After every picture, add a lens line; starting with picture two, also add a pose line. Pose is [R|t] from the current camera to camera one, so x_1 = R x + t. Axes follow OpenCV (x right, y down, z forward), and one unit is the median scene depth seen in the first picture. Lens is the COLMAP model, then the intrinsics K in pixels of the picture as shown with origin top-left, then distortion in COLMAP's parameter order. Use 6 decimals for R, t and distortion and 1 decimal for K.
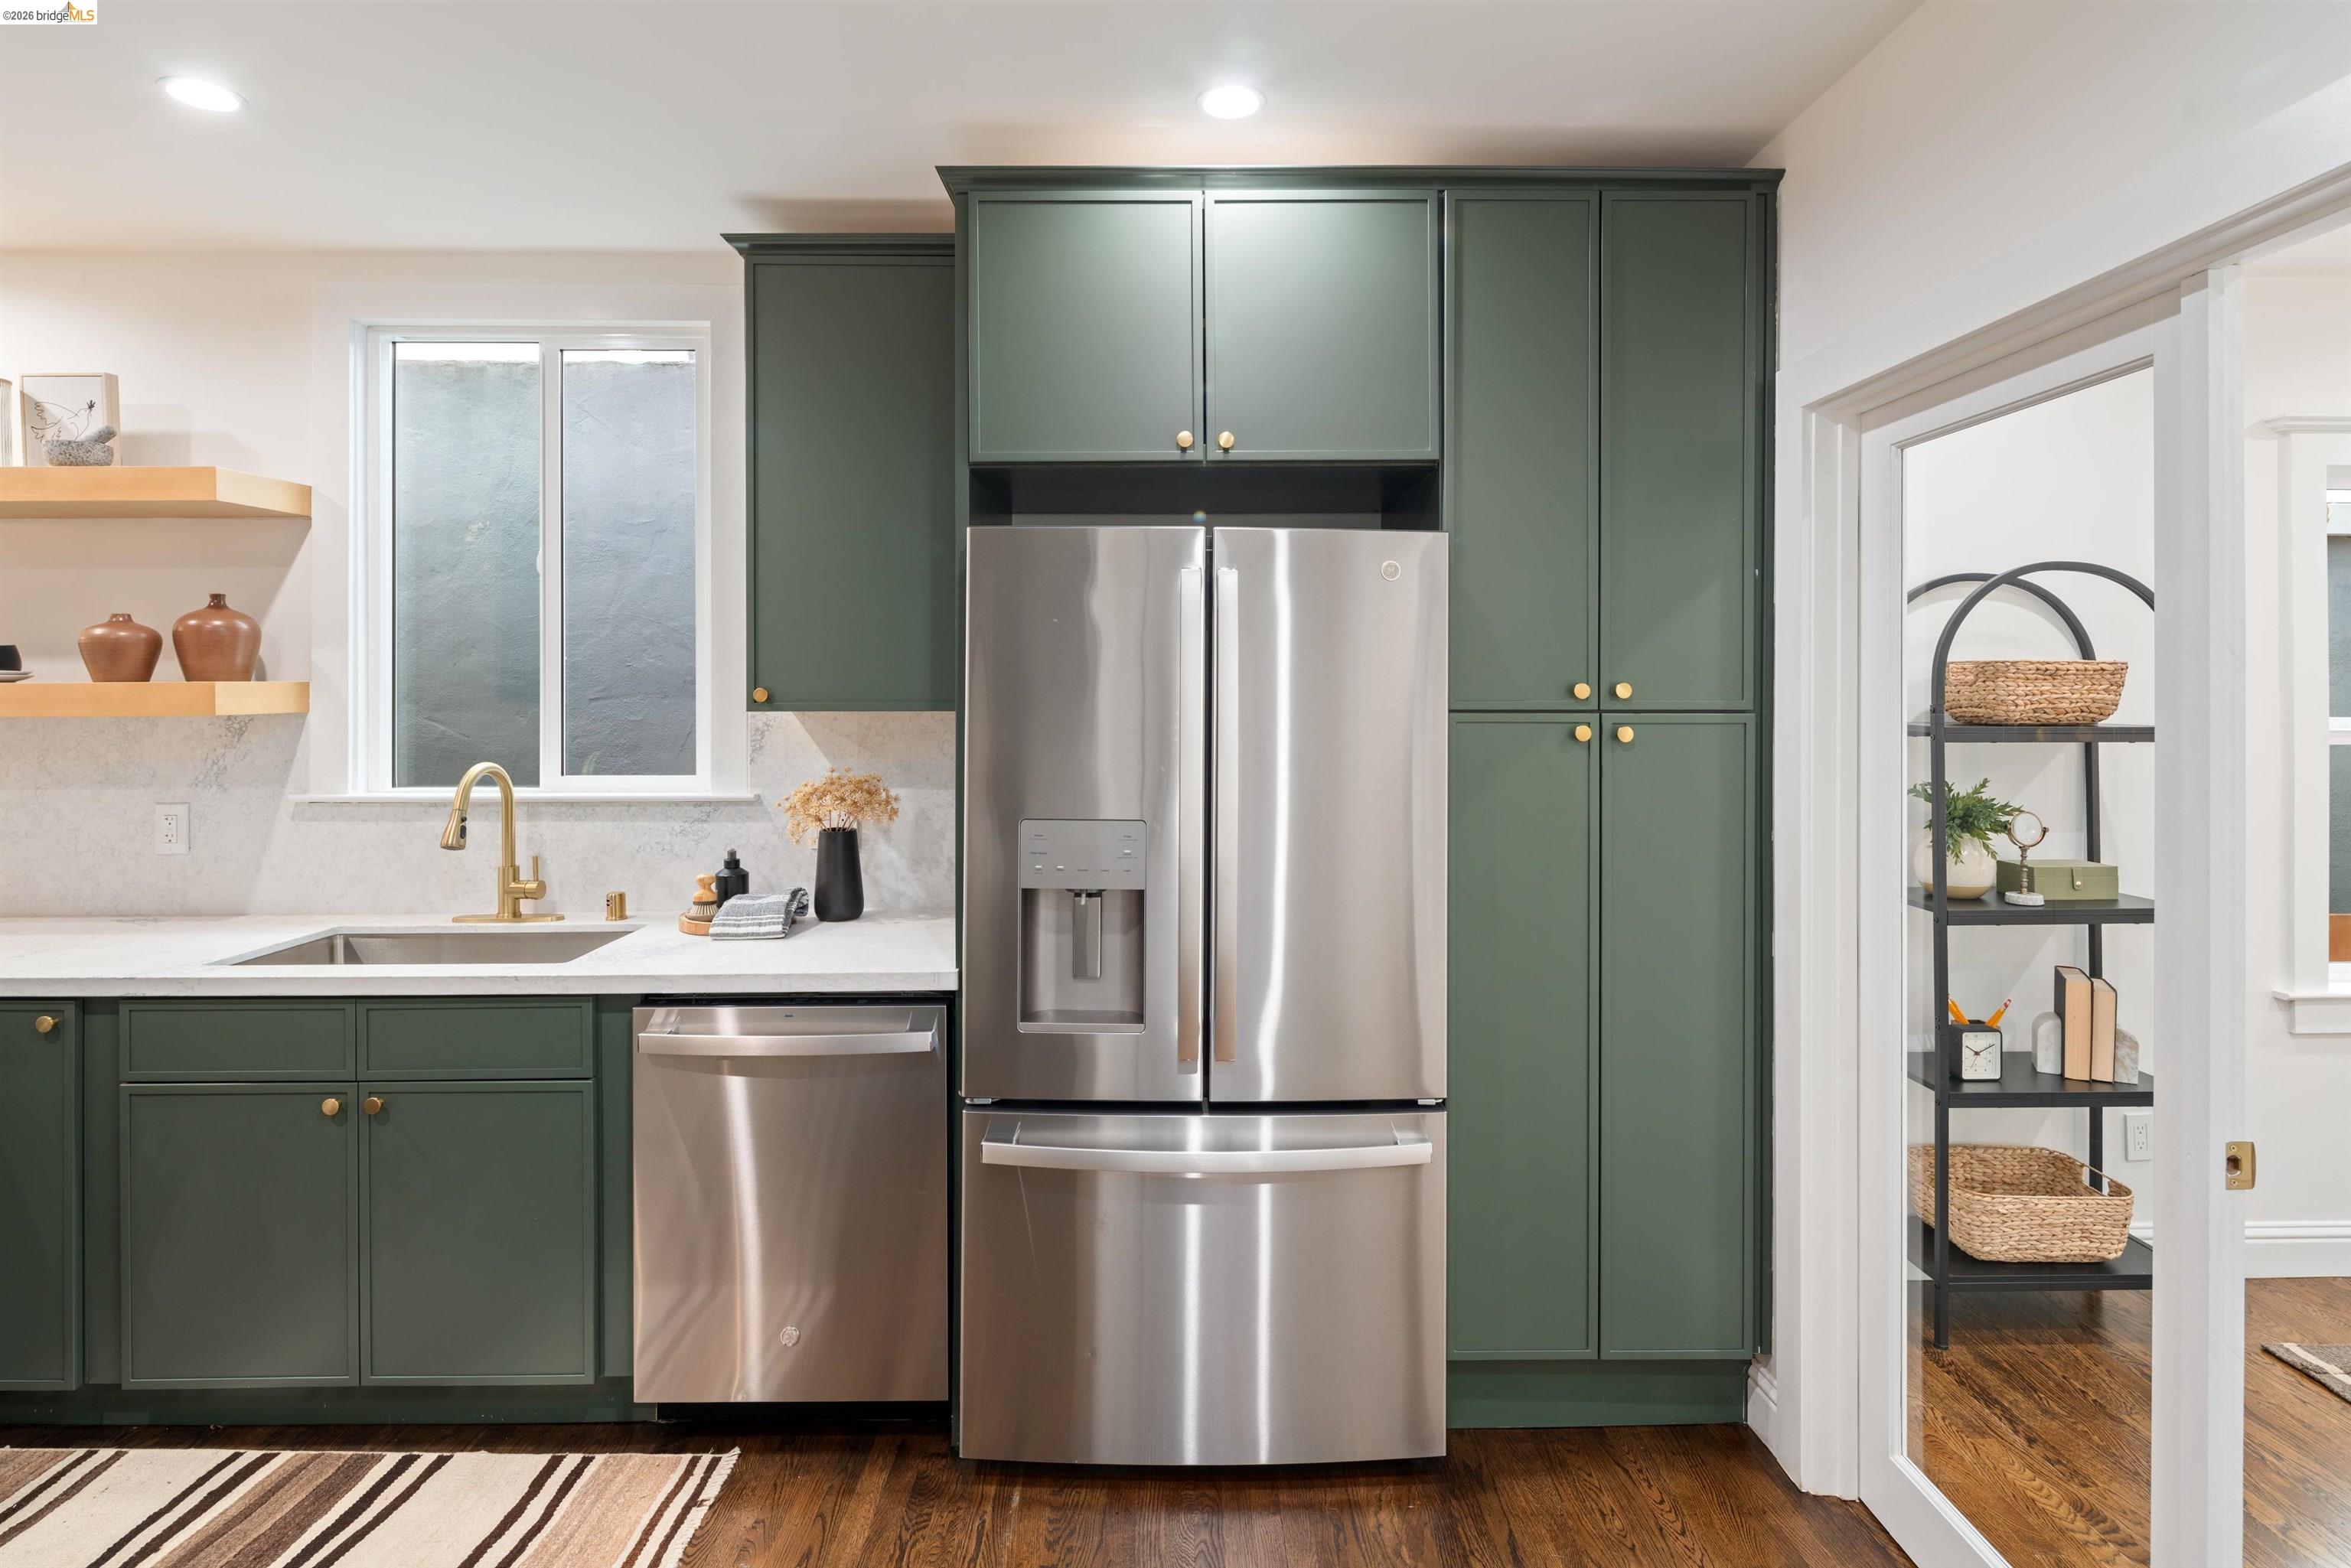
lens RADIAL K [[1174.0, 0, 1189.7], [0, 1174.0, 699.7], [0, 0, 1]] dist [-0.001117, -0.001502]
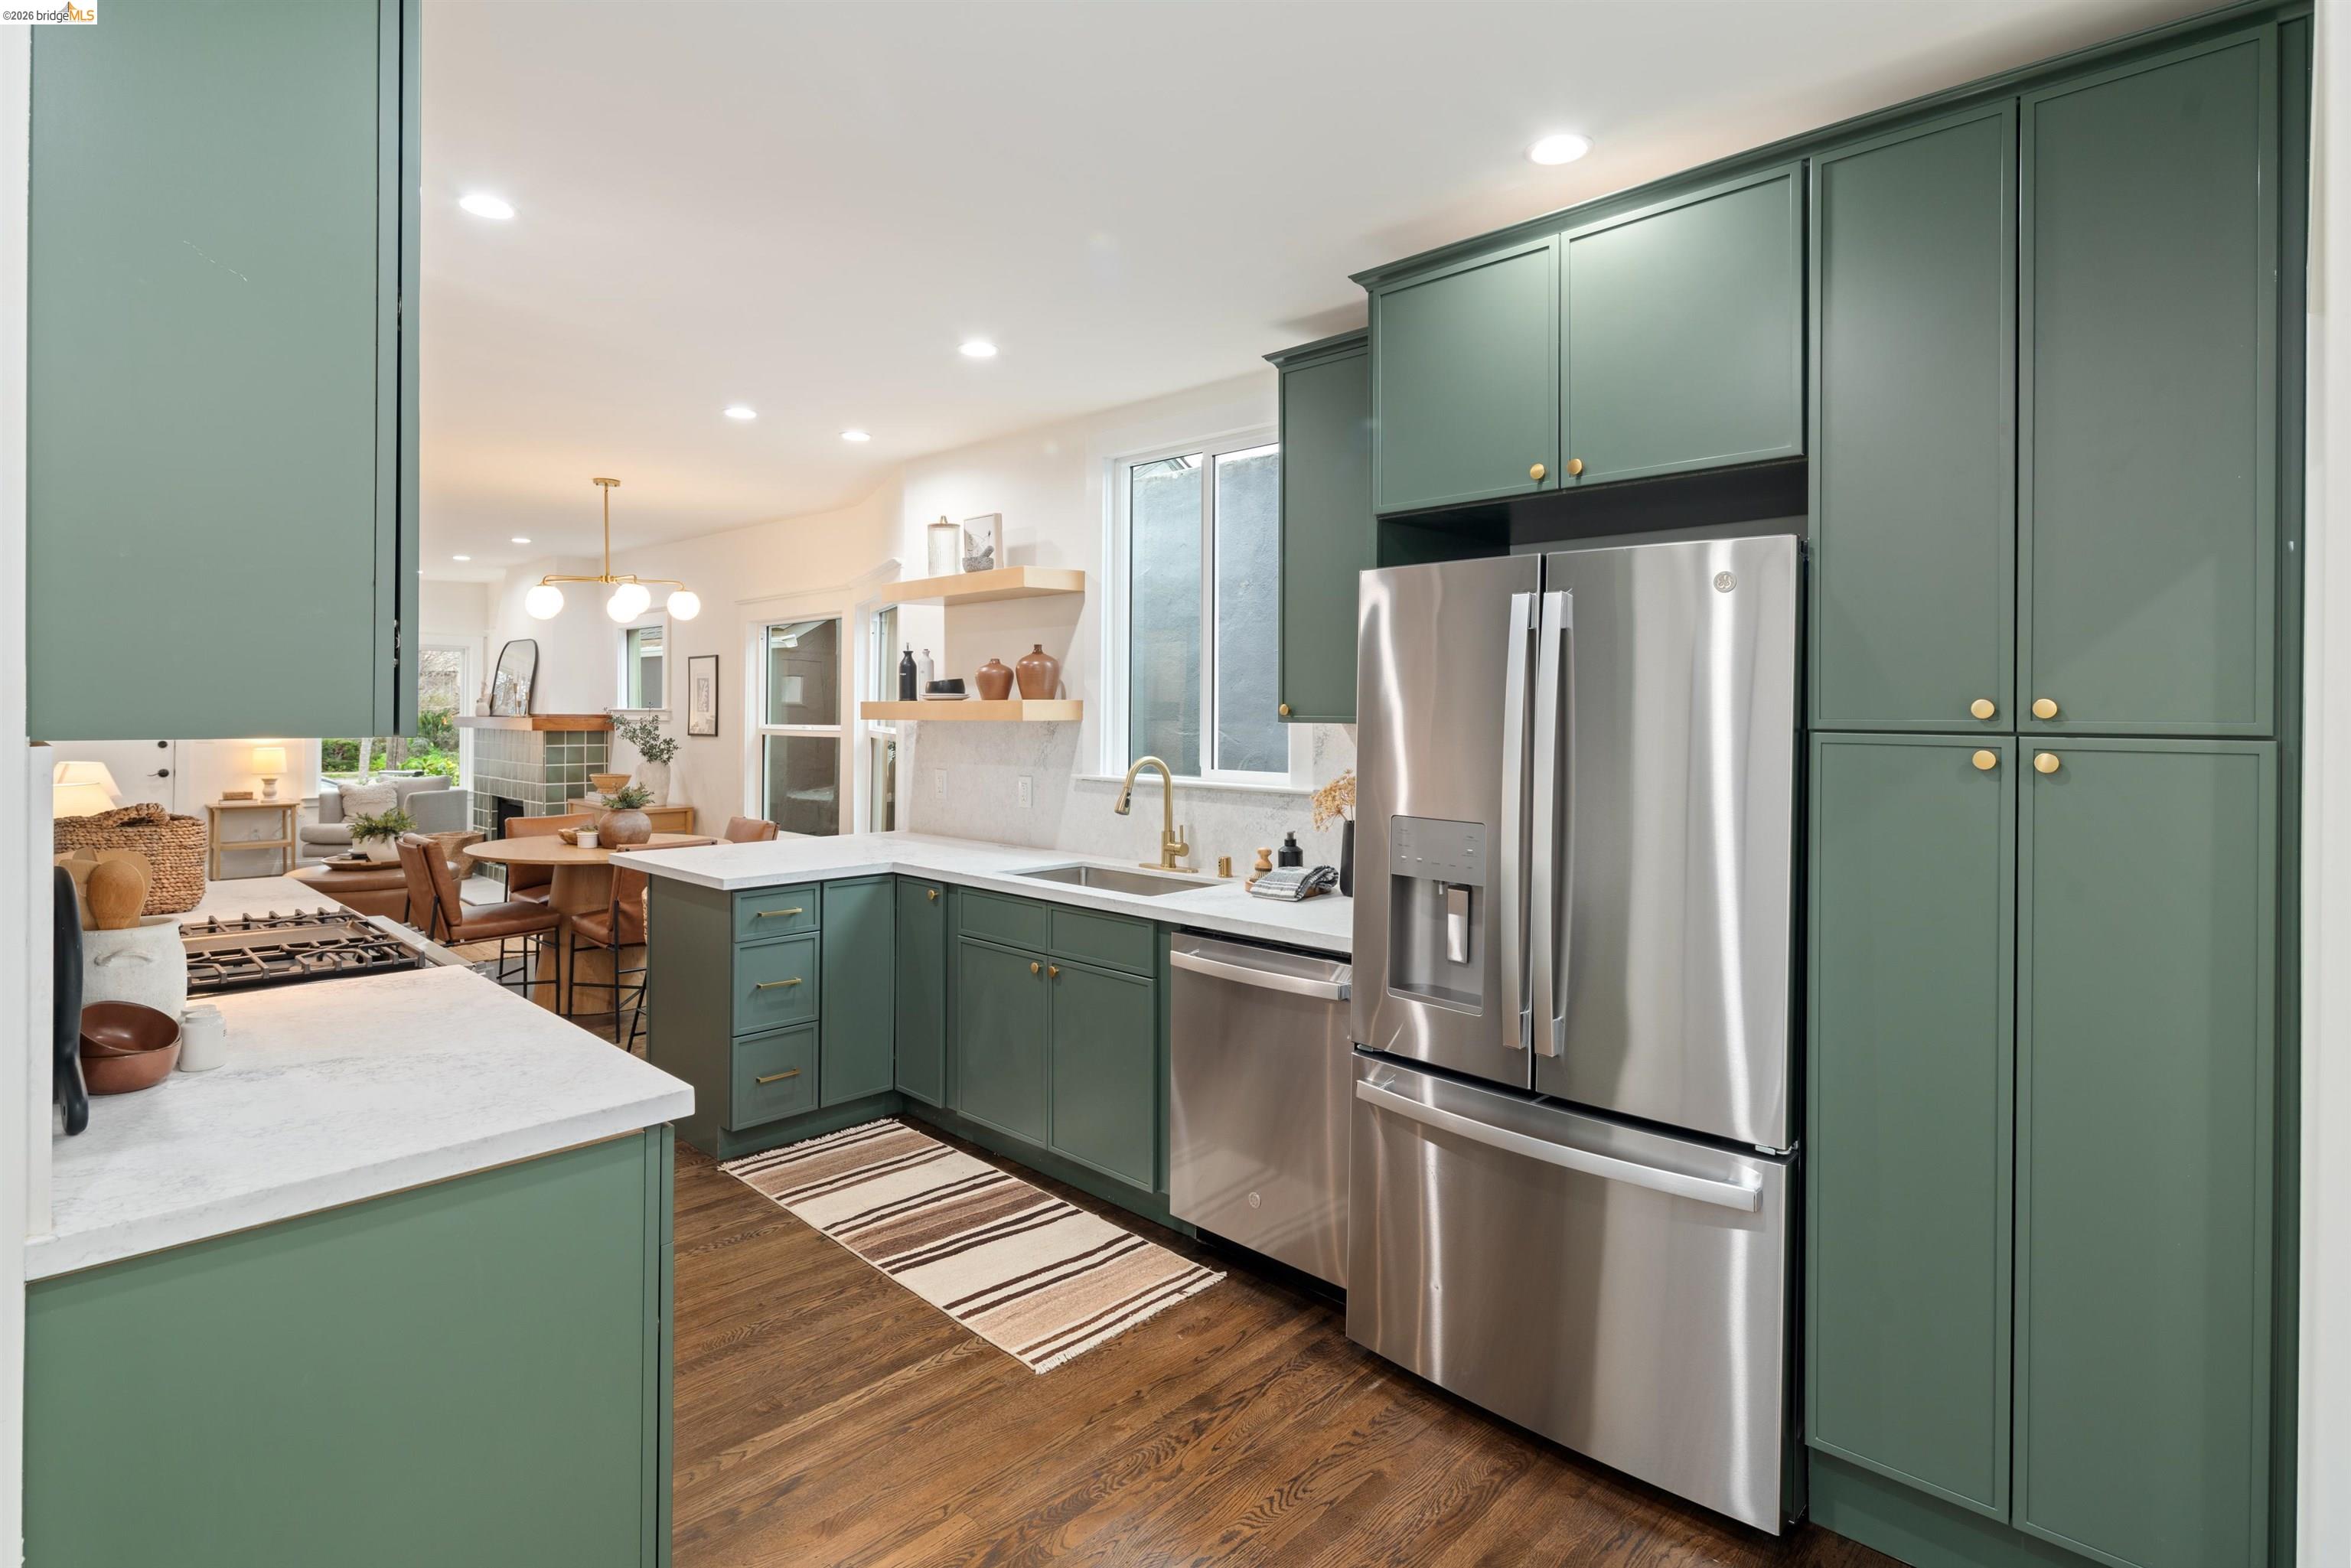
lens RADIAL K [[1163.9, 0, 1171.7], [0, 1163.9, 724.6], [0, 0, 1]] dist [-0.001738, -0.001736]
pose [[0.710770, 0.014042, -0.703284, 0.447464], [-0.012534, 0.999895, 0.007297, 0.004456], [0.703313, 0.003629, 0.710872, 0.011018]]
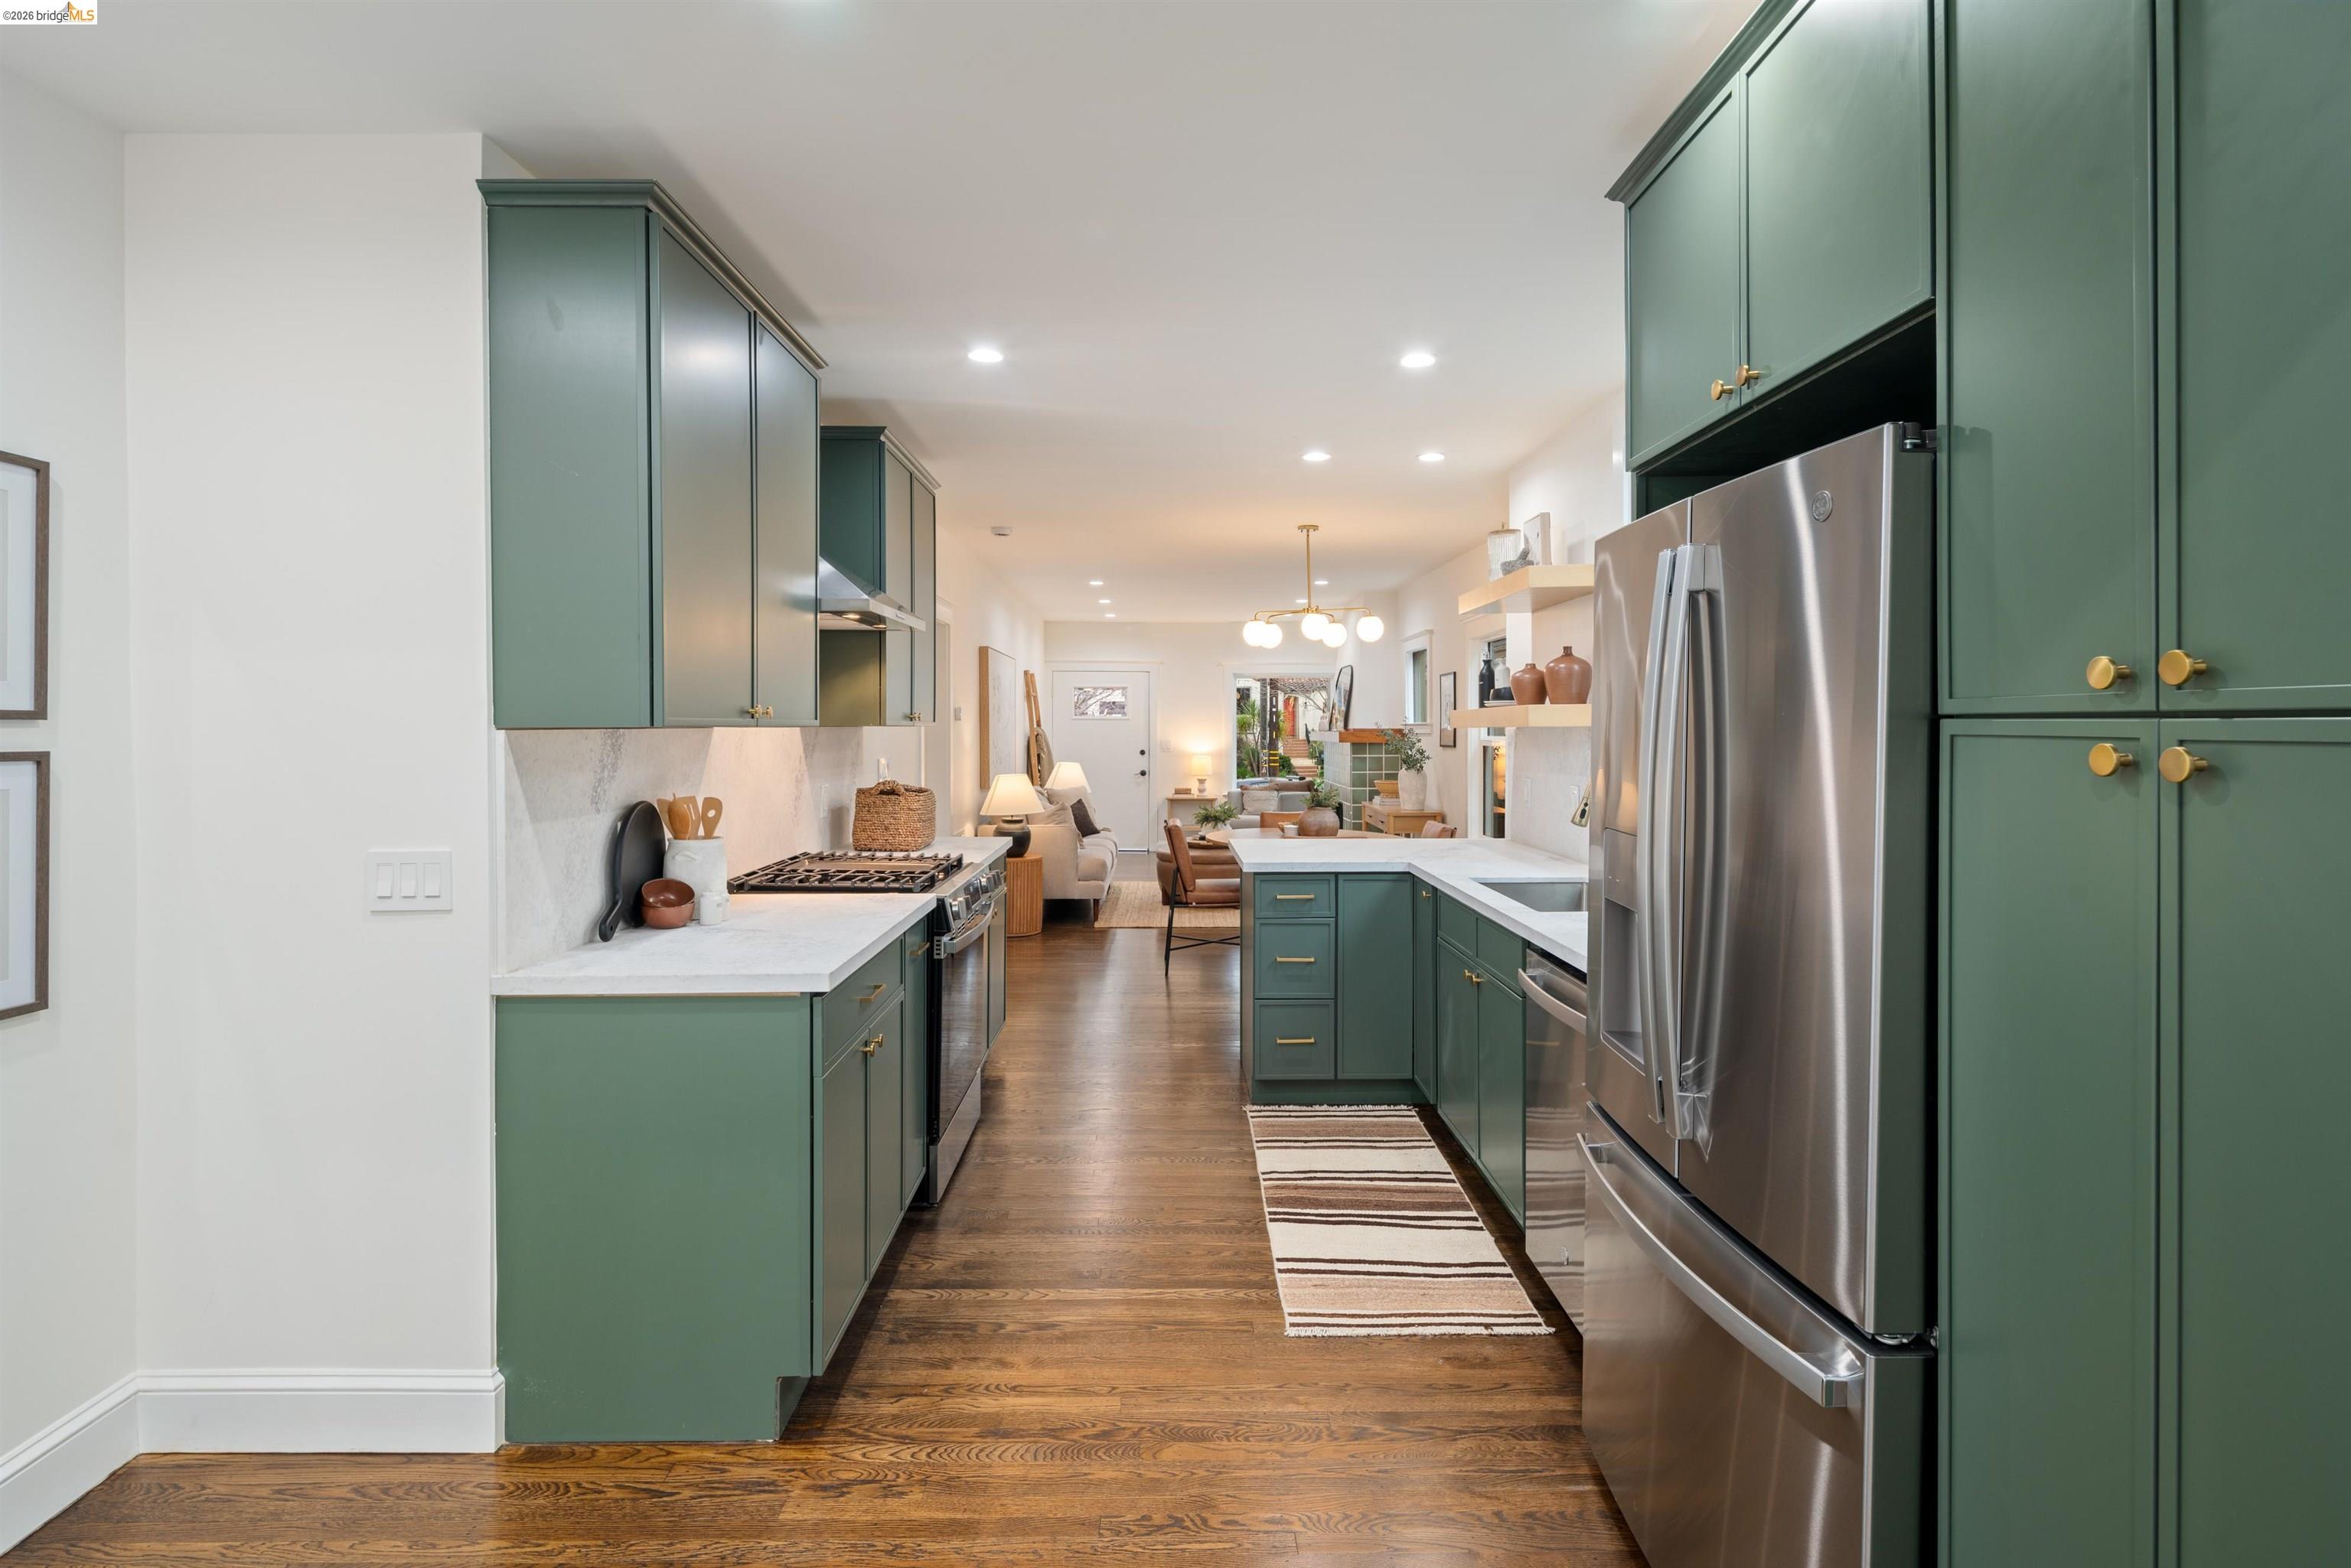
lens RADIAL K [[1157.3, 0, 1174.0], [0, 1157.3, 750.0], [0, 0, 1]] dist [-0.000954, -0.000304]
pose [[0.000134, 0.021395, -0.999771, 0.721756], [-0.004909, 0.999759, 0.021394, 0.014410], [0.999988, 0.004905, 0.000239, 0.545993]]
